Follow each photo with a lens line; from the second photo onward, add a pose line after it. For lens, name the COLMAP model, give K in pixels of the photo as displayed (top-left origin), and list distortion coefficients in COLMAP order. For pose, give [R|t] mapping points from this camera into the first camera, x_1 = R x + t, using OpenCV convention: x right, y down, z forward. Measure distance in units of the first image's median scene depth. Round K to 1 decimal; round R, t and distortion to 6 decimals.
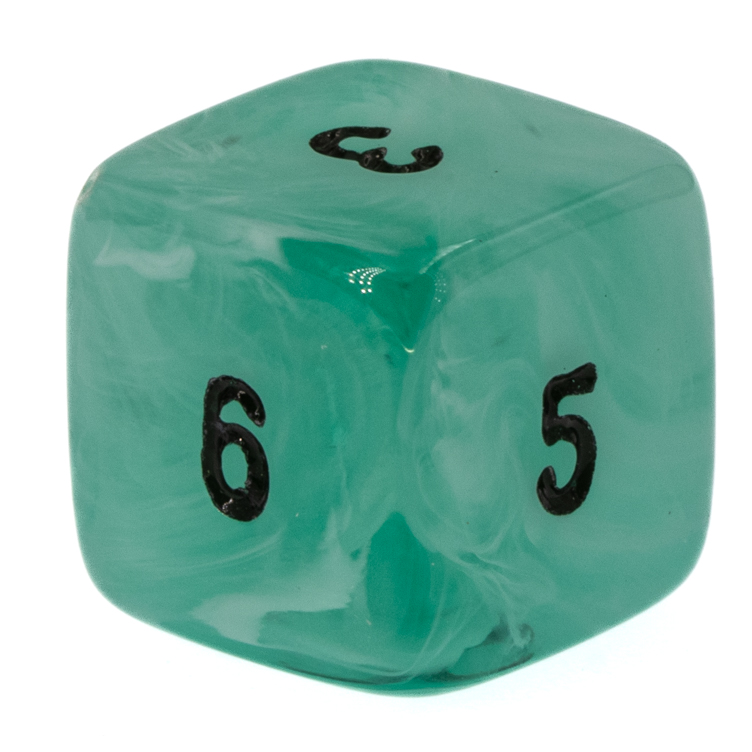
lens RADIAL K [[3935.8, 0, 377.0], [0, 3935.8, 373.7], [0, 0, 1]] dist [-1.948279, 0.000000]
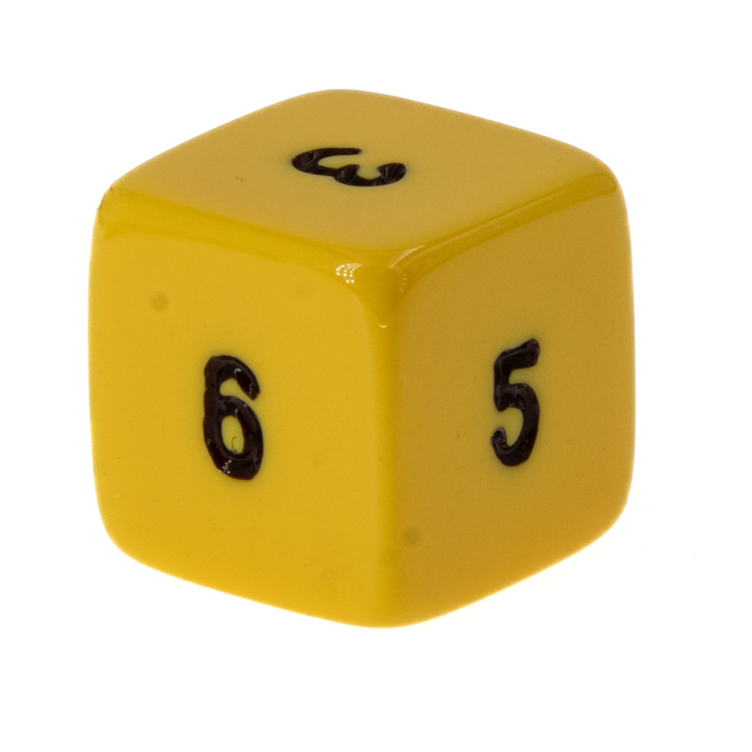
lens RADIAL K [[3935.8, 0, 375.1], [0, 3935.8, 375.2], [0, 0, 1]] dist [-1.948279, 0.000000]
pose [[0.999673, -0.006235, 0.024803, -0.023103], [0.006403, 0.999957, -0.006709, 0.014689], [-0.024760, 0.006866, 0.999670, -0.194239]]
